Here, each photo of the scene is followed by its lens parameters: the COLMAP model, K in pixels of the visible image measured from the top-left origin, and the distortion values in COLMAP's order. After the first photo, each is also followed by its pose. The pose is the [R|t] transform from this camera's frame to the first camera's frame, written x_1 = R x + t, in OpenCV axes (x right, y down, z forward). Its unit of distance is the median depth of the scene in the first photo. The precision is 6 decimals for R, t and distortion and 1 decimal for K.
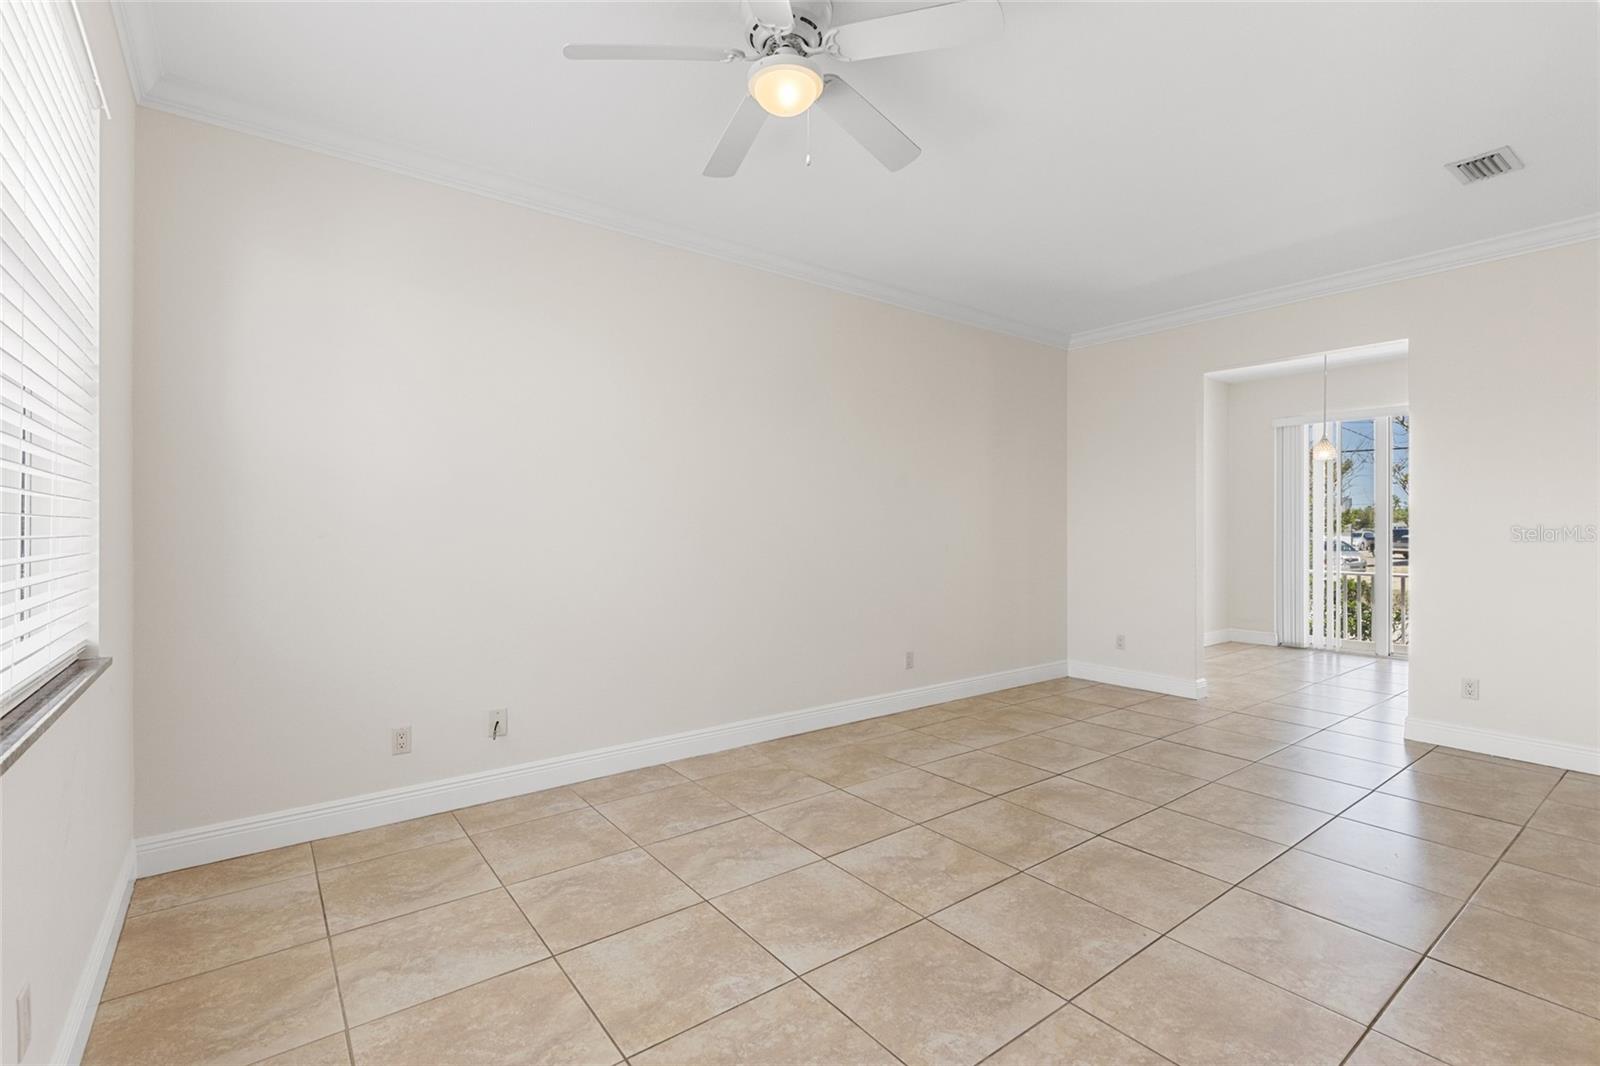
lens RADIAL K [[724.9, 0, 806.3], [0, 724.9, 526.2], [0, 0, 1]] dist [0.006017, -0.000893]
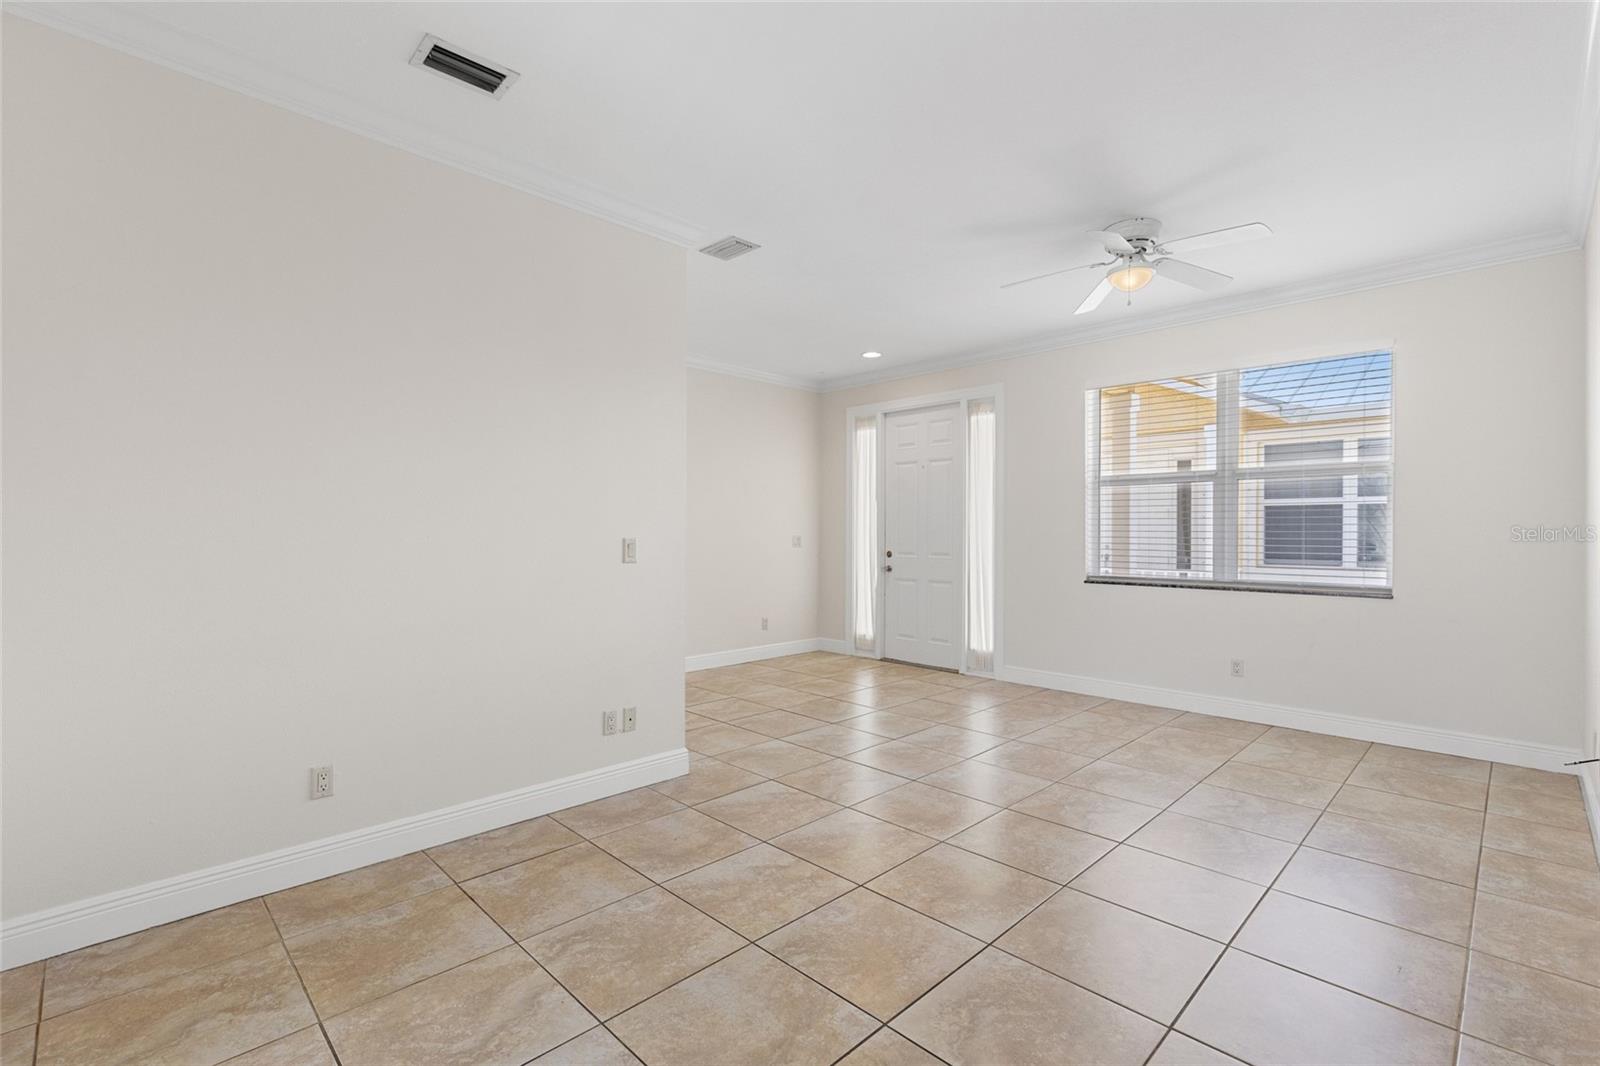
lens RADIAL K [[724.9, 0, 798.2], [0, 724.9, 556.5], [0, 0, 1]] dist [0.006017, -0.000893]
pose [[-0.992003, -0.002245, -0.126193, 0.778559], [-0.006265, 0.999485, 0.031470, 0.003254], [0.126057, 0.032009, -0.991506, 2.094891]]
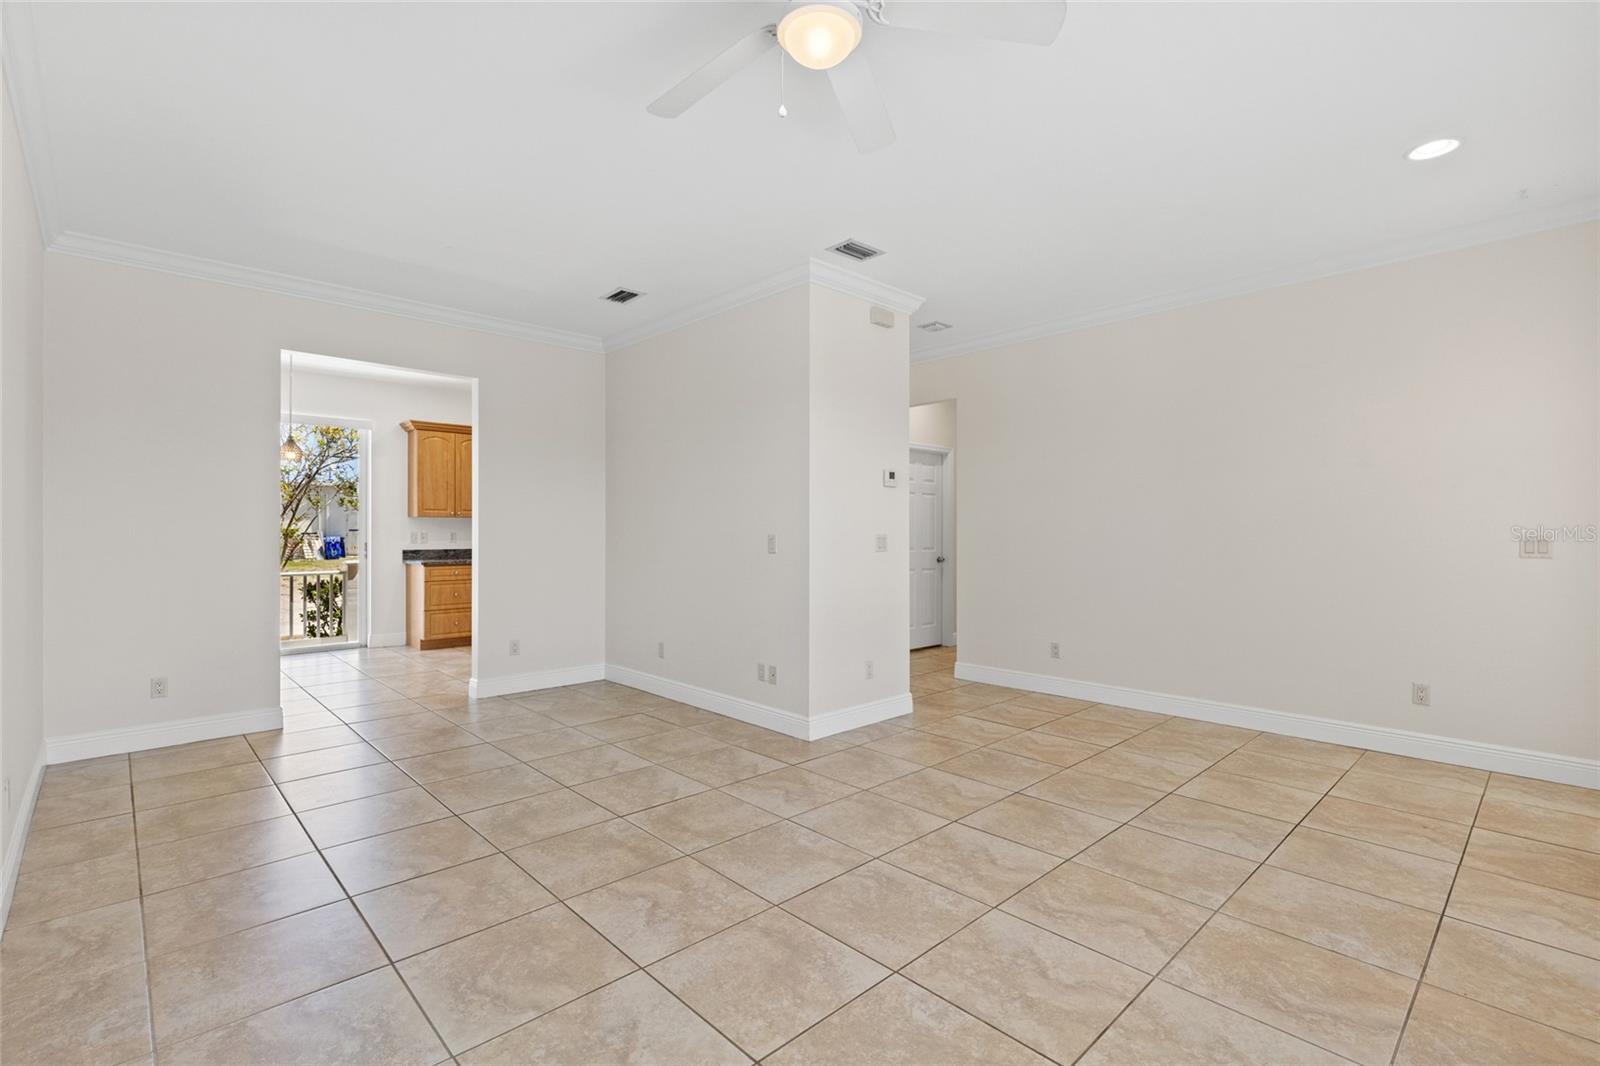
lens RADIAL K [[724.9, 0, 791.3], [0, 724.9, 528.7], [0, 0, 1]] dist [0.006017, -0.000893]
pose [[-0.093308, -0.002091, 0.995635, -0.744104], [-0.001409, 0.999997, 0.001968, -0.005207], [-0.995636, -0.001219, -0.093310, 0.910442]]
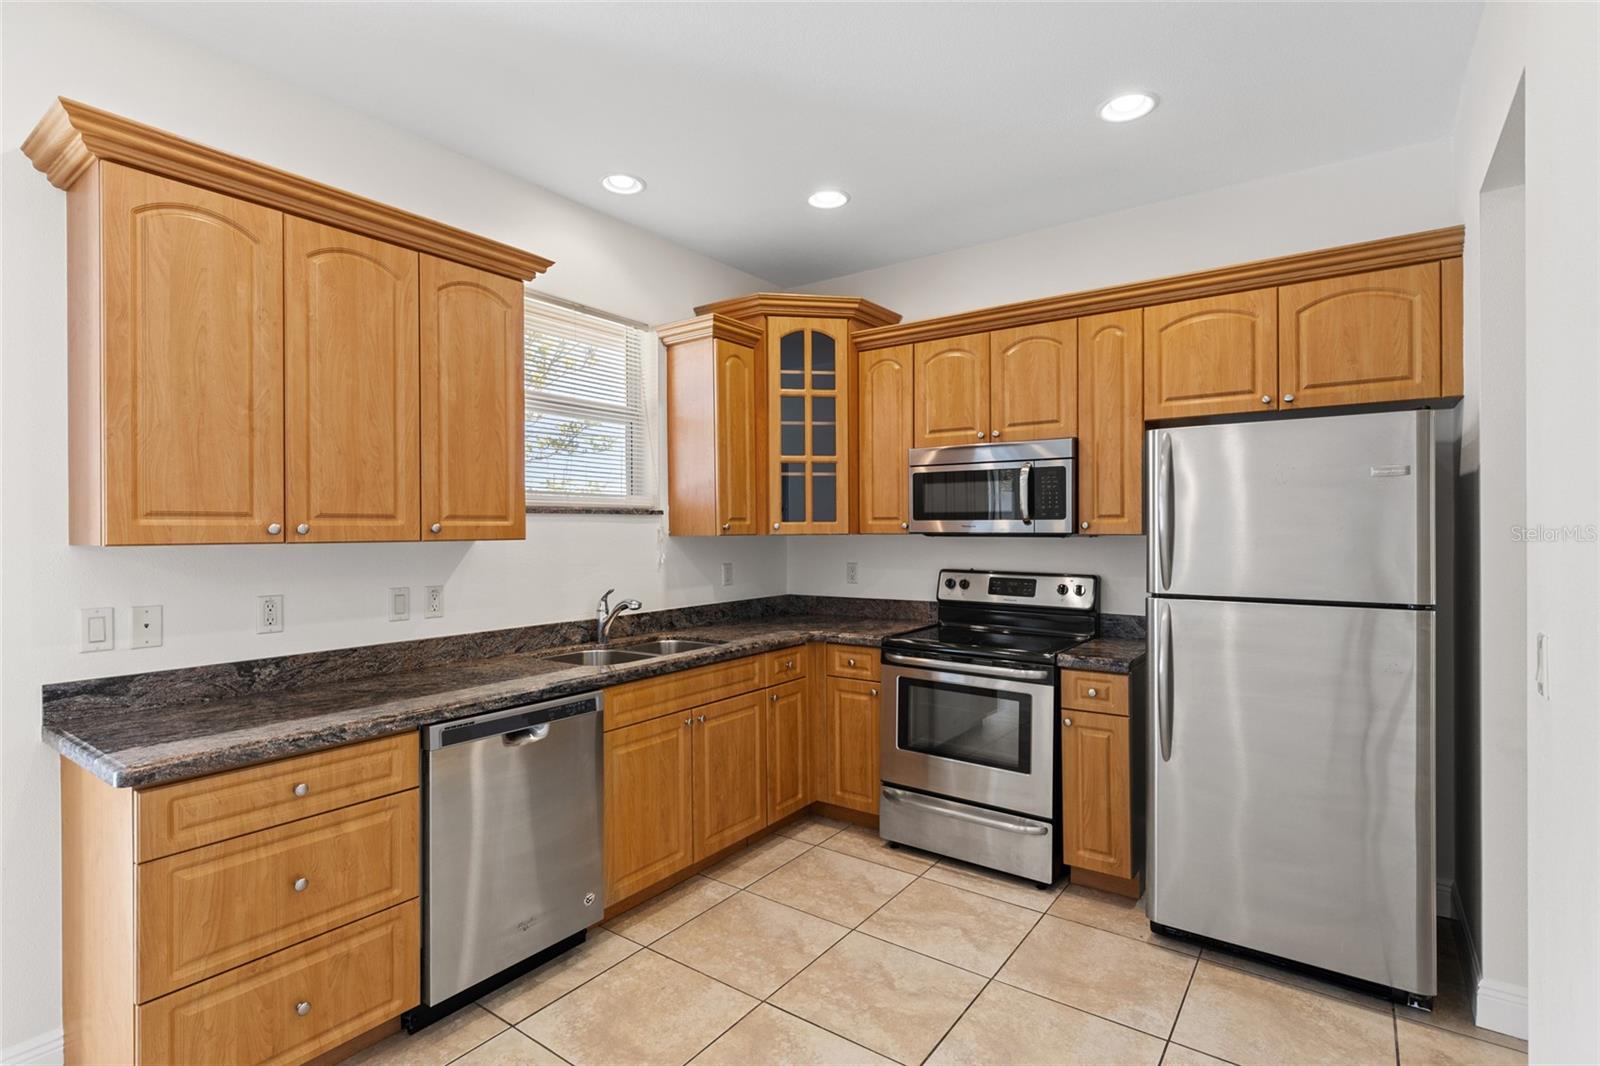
lens RADIAL K [[774.4, 0, 785.3], [0, 774.4, 529.0], [0, 0, 1]] dist [0.003300, -0.001542]
pose [[-0.278324, -0.001893, 0.960485, 1.381498], [0.001755, 0.999995, 0.002480, -0.060167], [-0.960486, 0.002376, -0.278320, 1.712395]]
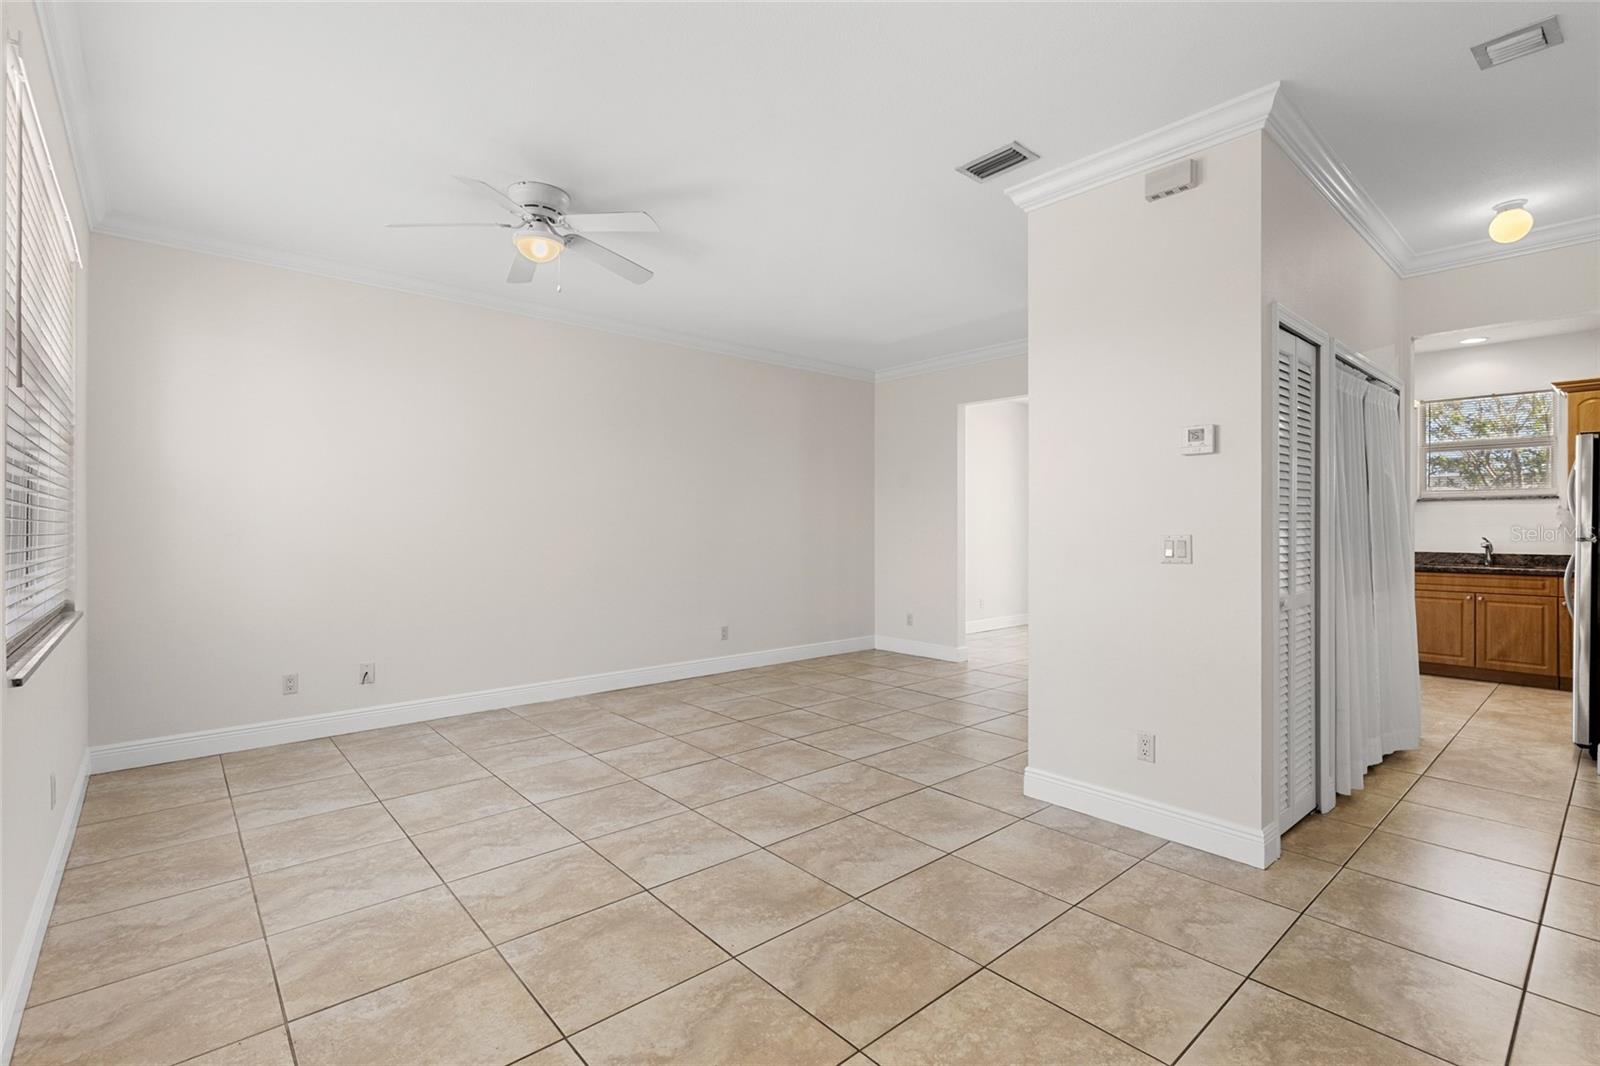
lens RADIAL K [[724.9, 0, 802.9], [0, 724.9, 524.9], [0, 0, 1]] dist [0.006017, -0.000893]
pose [[0.997752, -0.001250, 0.066996, 0.352558], [0.001406, 0.999996, -0.002282, -0.000329], [-0.066993, 0.002371, 0.997751, -0.483569]]
